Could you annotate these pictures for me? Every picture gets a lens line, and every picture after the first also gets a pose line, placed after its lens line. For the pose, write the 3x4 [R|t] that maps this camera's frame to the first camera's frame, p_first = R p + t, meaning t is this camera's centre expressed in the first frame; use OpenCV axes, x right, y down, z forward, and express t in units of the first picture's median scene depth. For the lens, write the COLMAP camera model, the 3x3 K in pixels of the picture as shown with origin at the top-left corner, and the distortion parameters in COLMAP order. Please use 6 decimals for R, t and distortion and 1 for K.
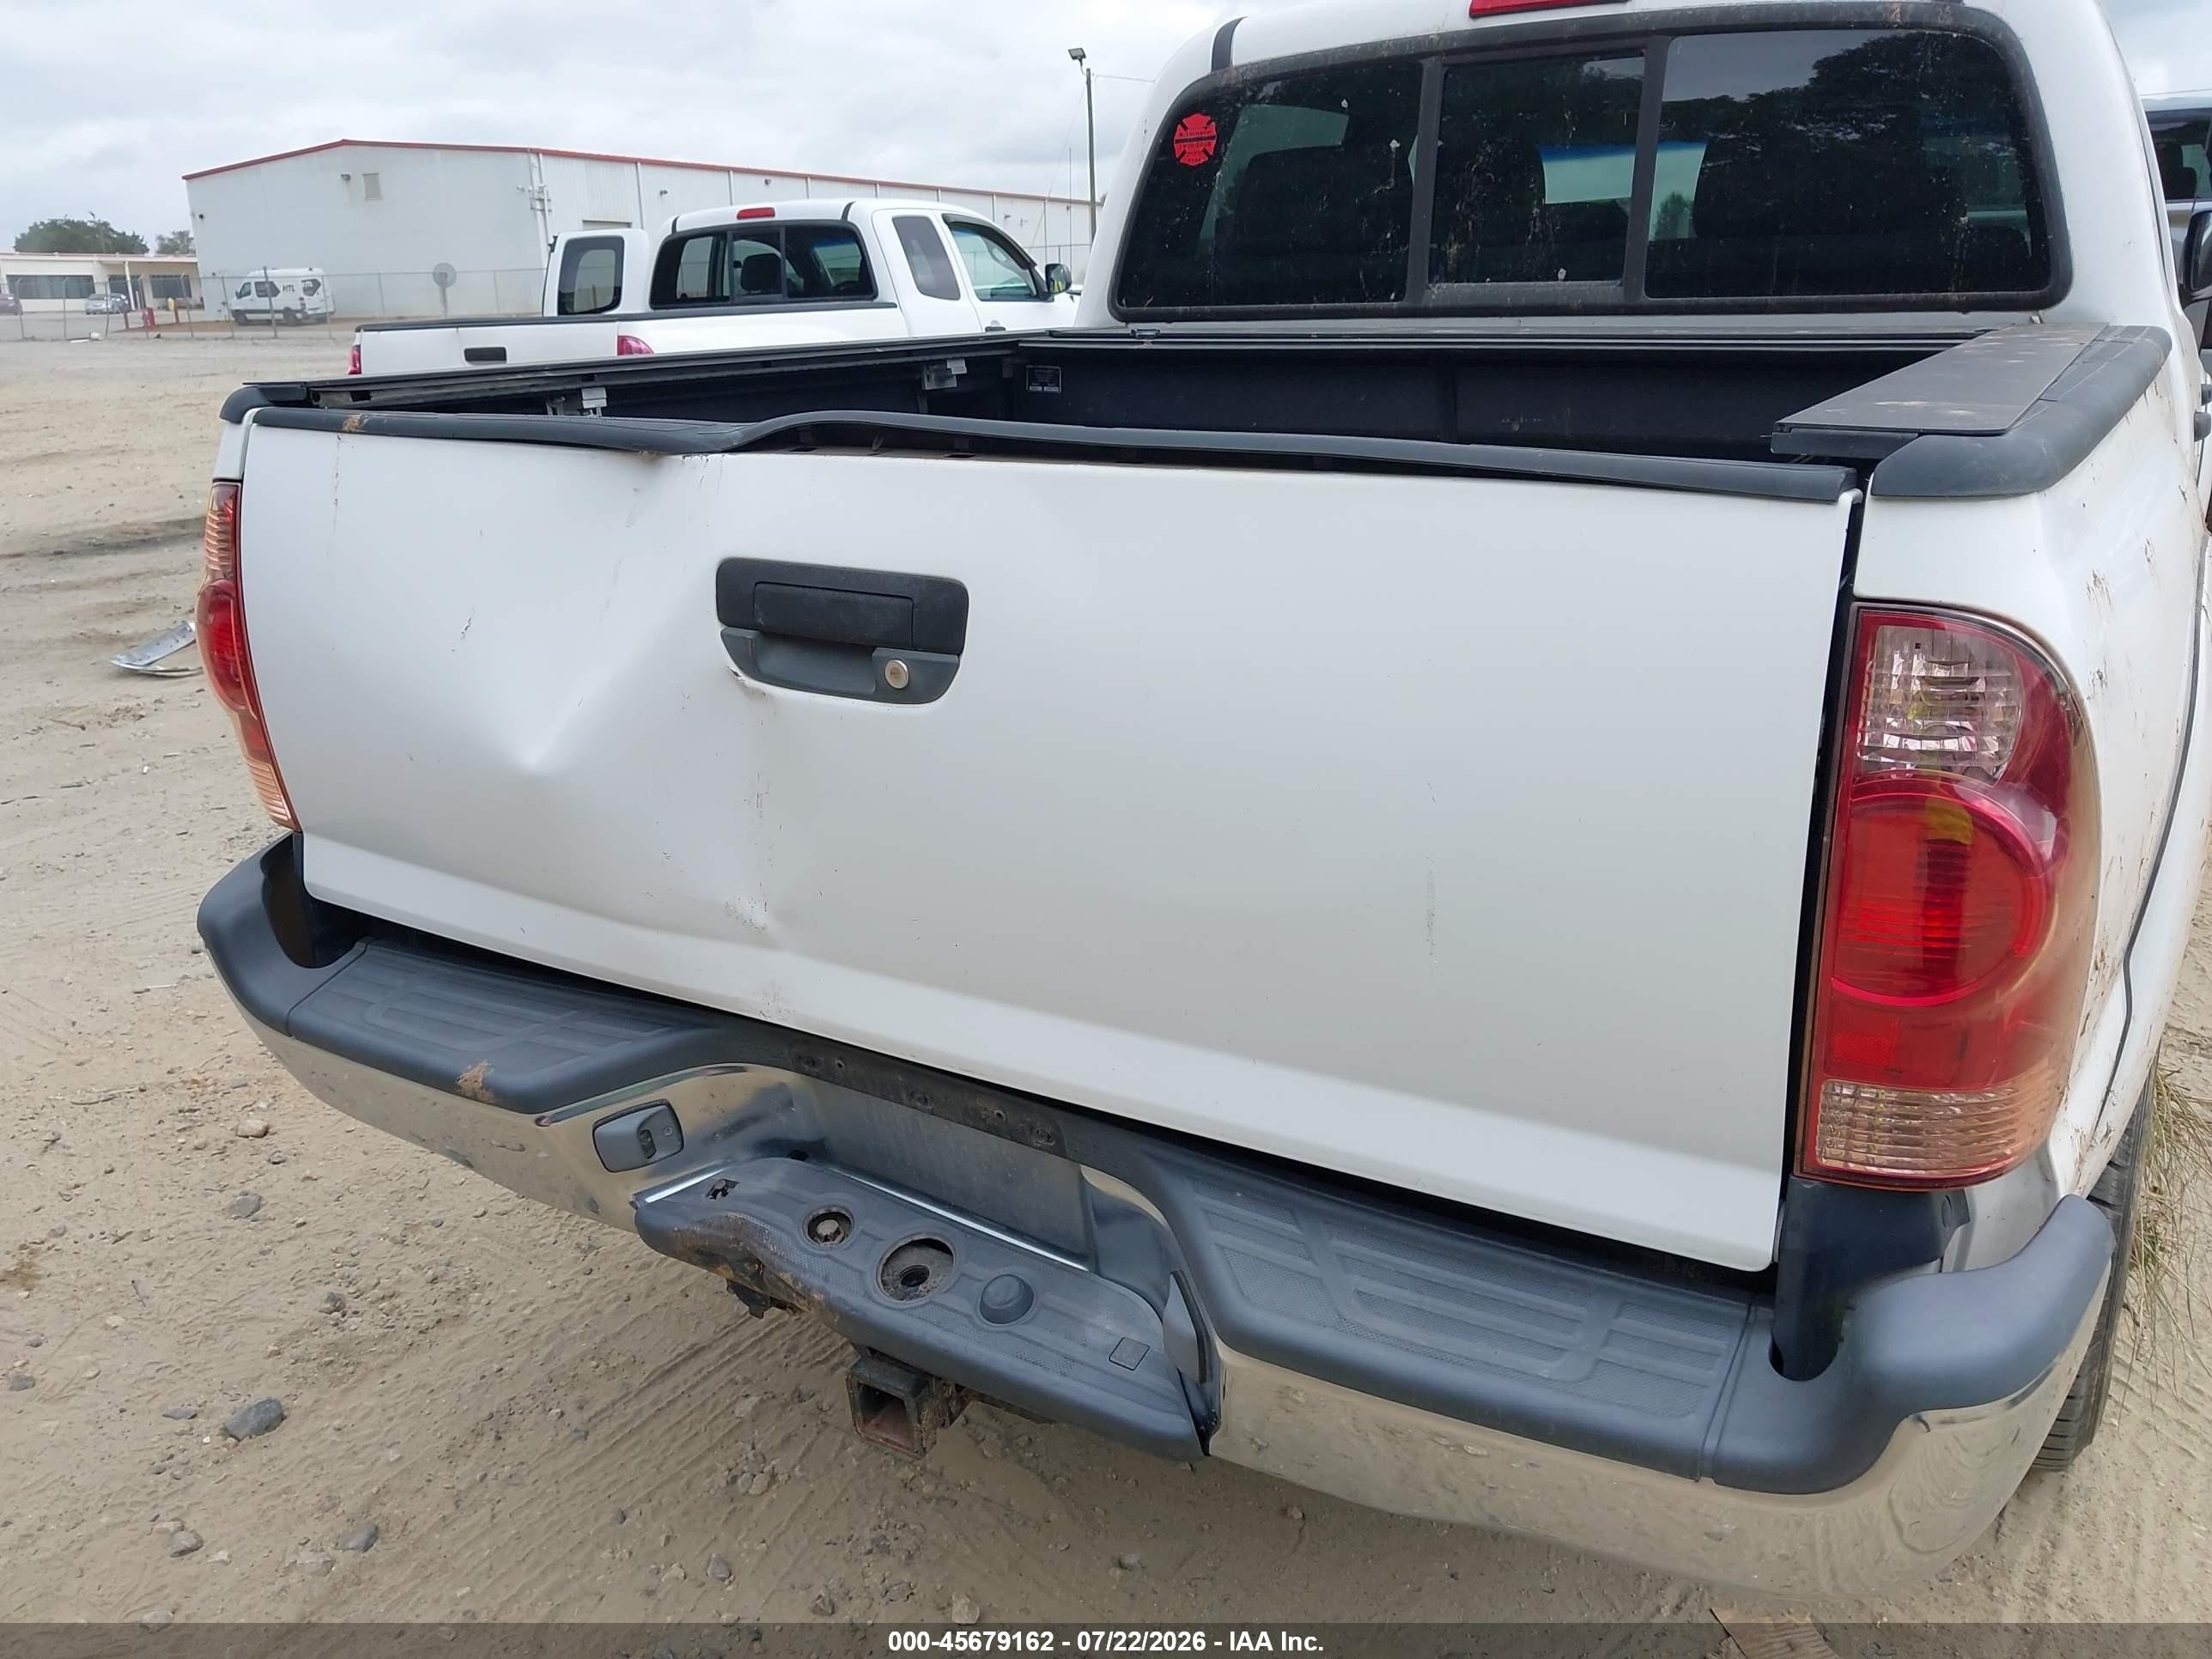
lens RADIAL K [[1757.0, 0, 1106.0], [0, 1757.0, 829.5], [0, 0, 1]] dist [-0.001468, -0.010858]
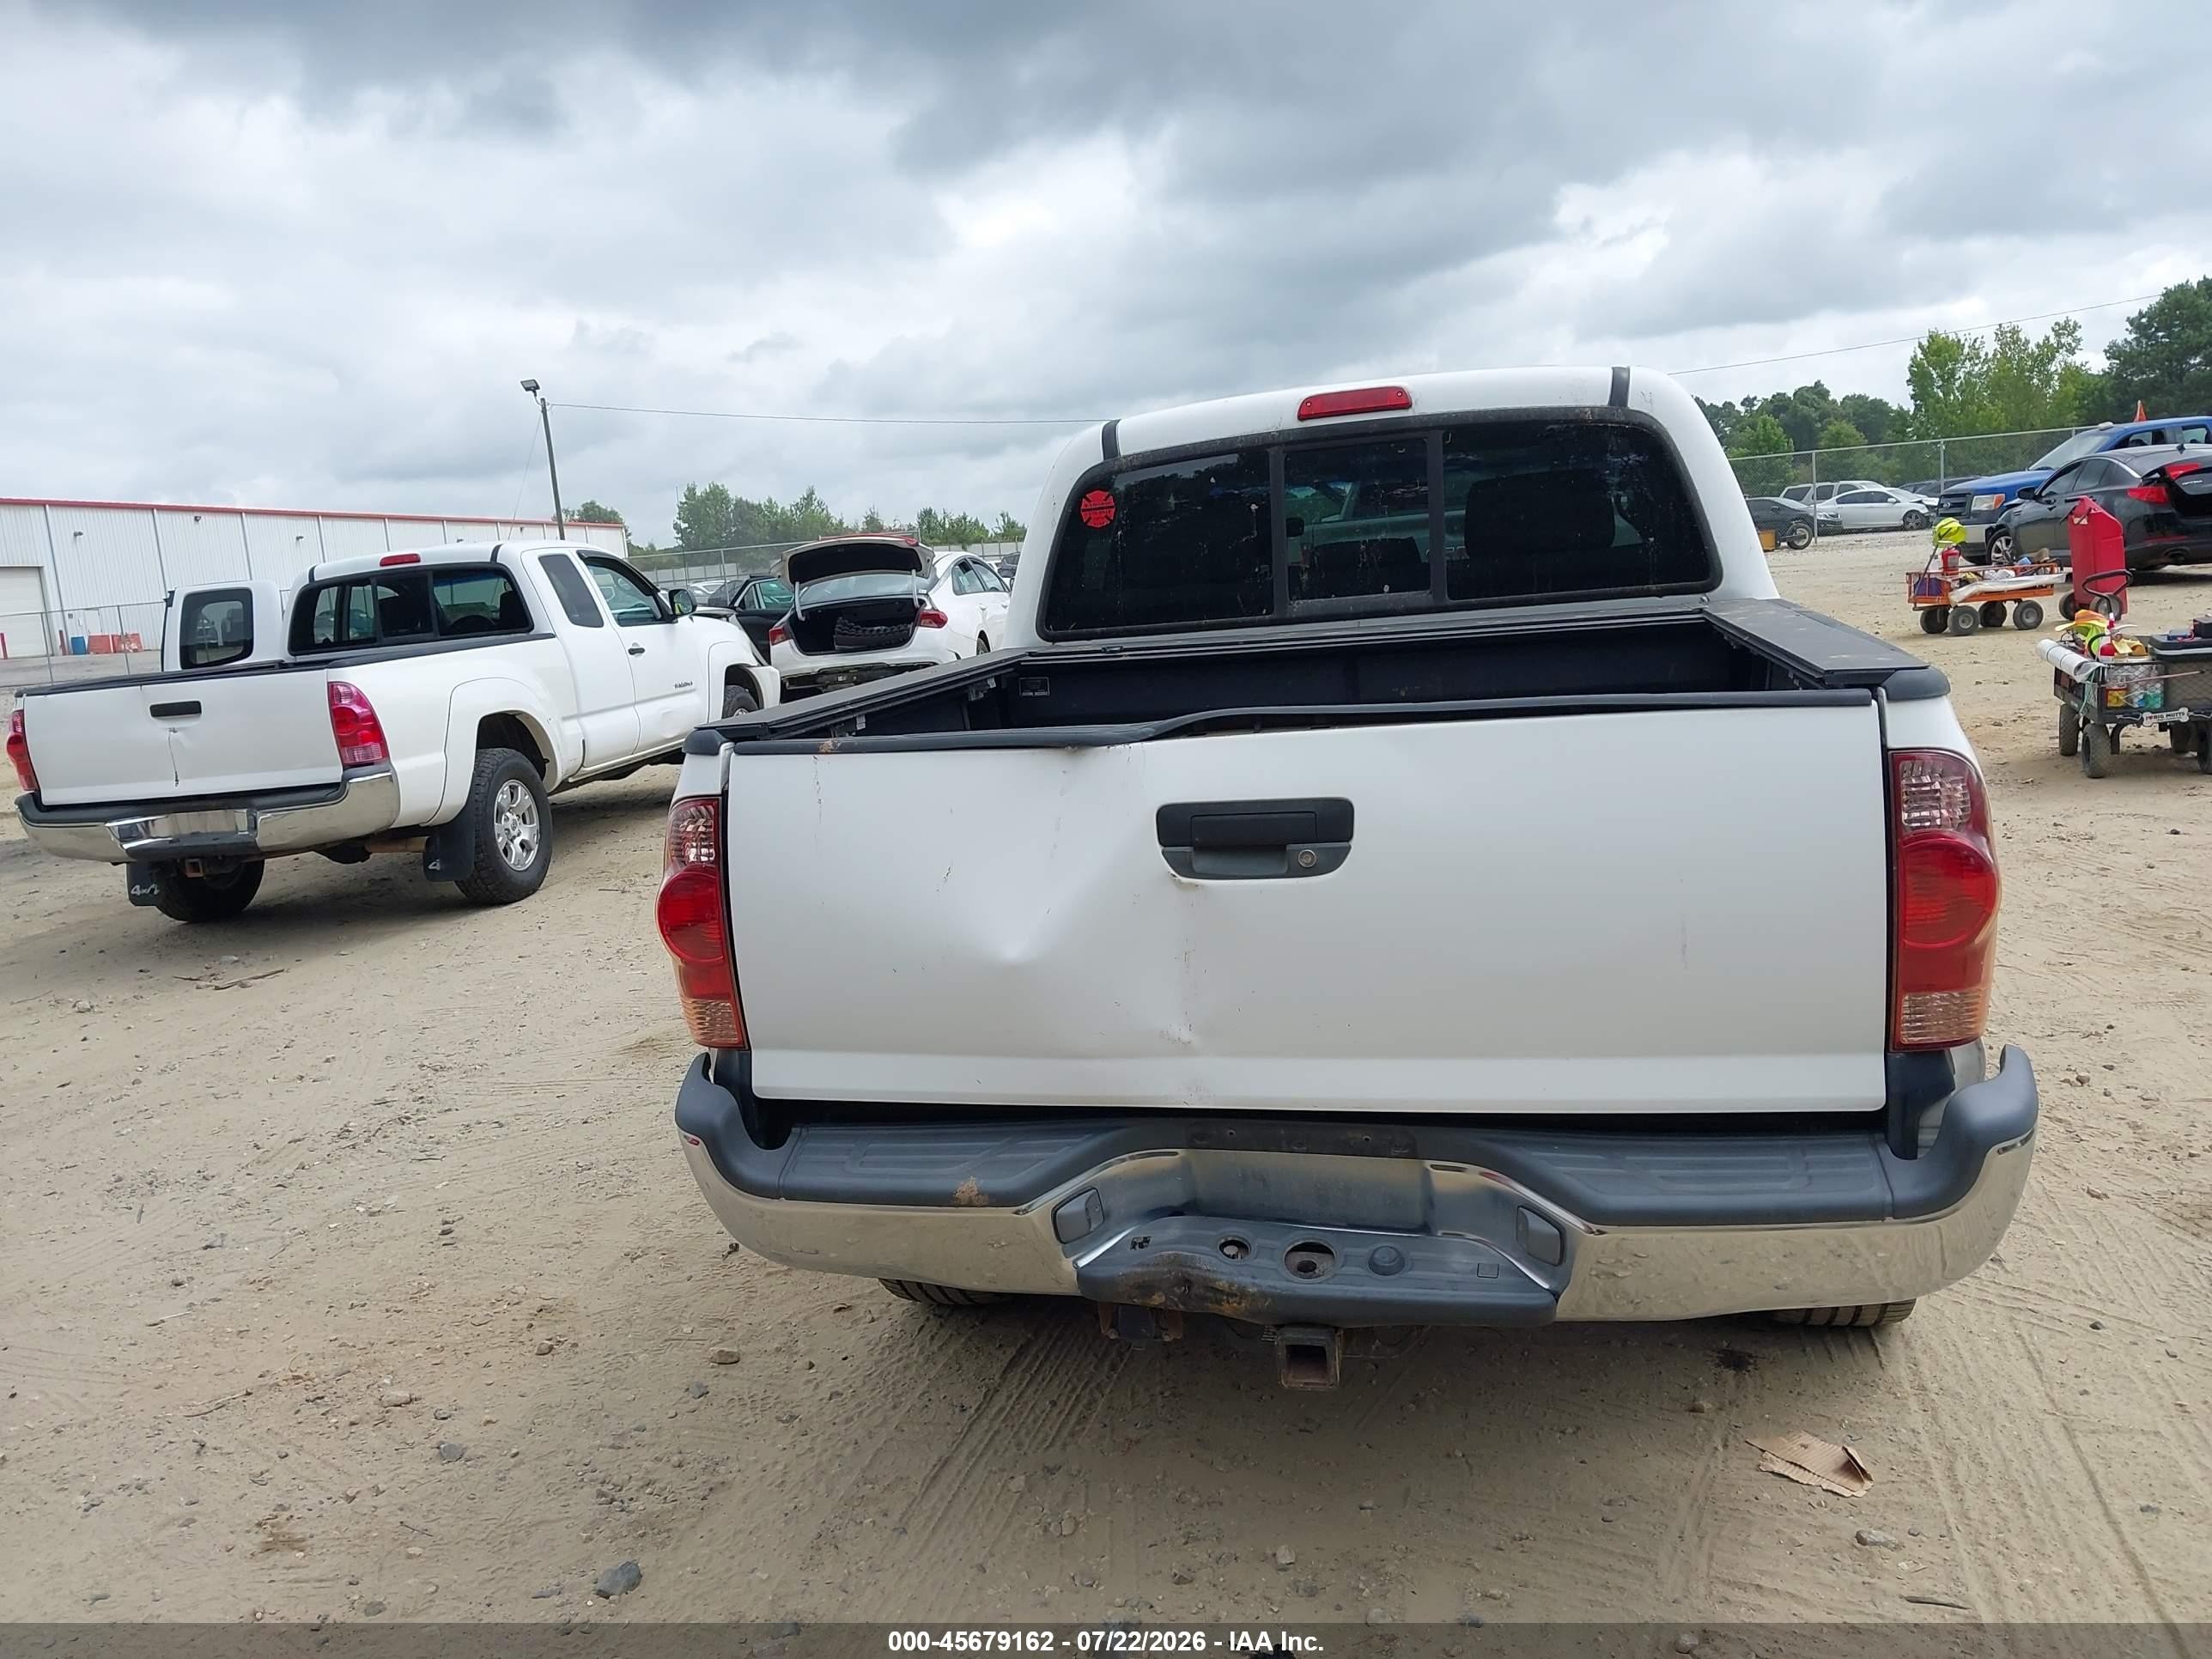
lens RADIAL K [[1743.9, 0, 1106.0], [0, 1743.9, 829.5], [0, 0, 1]] dist [0.095482, -0.230367]
pose [[0.951297, -0.097589, 0.292421, -0.407546], [0.143448, 0.979750, -0.139690, 0.044895], [-0.272867, 0.174834, 0.946032, -0.263963]]
